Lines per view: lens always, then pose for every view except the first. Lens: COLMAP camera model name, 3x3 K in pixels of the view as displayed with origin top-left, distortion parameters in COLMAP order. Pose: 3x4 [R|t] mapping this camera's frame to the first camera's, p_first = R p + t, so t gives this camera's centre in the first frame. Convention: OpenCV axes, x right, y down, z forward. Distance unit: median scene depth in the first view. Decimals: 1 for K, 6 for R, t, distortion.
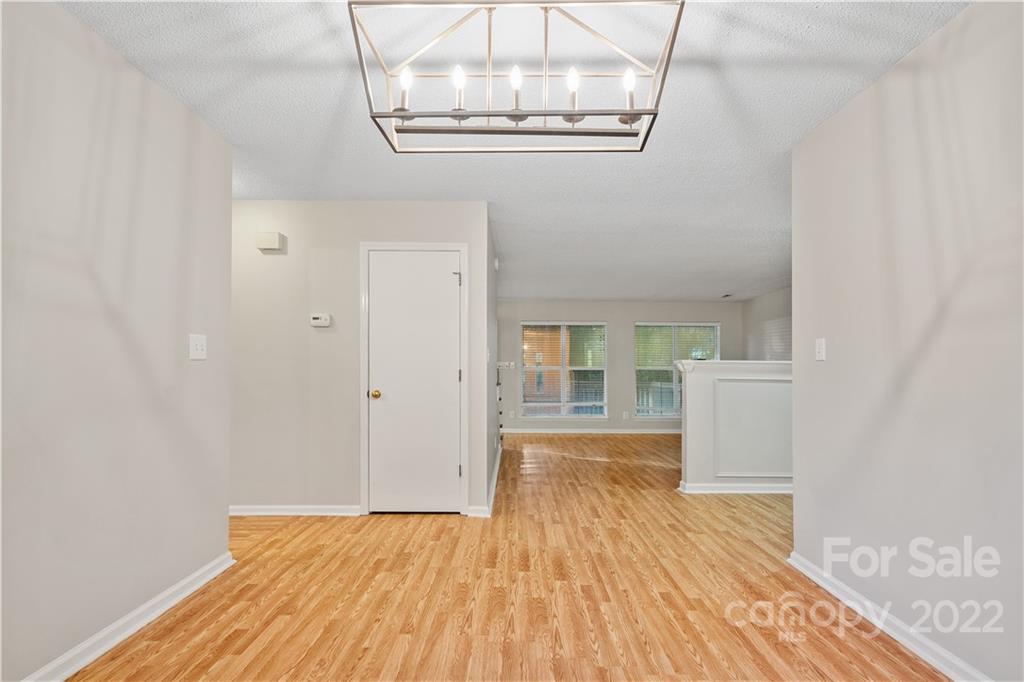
lens RADIAL K [[475.1, 0, 509.9], [0, 475.1, 347.2], [0, 0, 1]] dist [-0.007546, 0.000769]
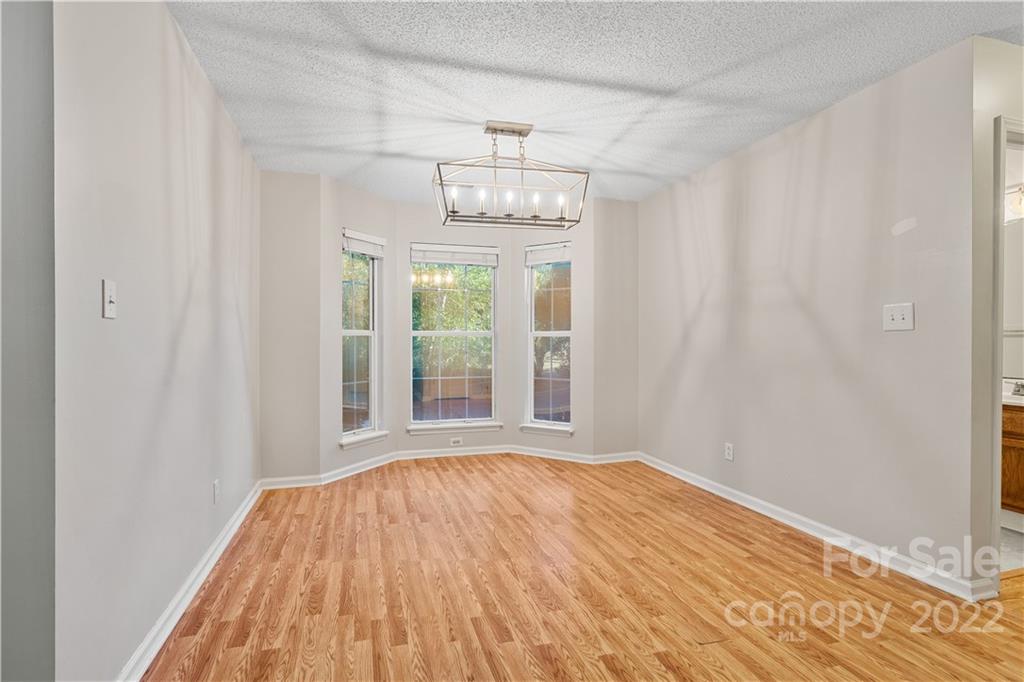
lens RADIAL K [[475.1, 0, 509.7], [0, 475.1, 342.0], [0, 0, 1]] dist [-0.007546, 0.000769]
pose [[-0.947844, -0.004054, -0.318708, 0.429286], [0.011892, 0.998773, -0.048071, 0.098447], [0.318512, -0.049354, -0.946633, 1.896143]]
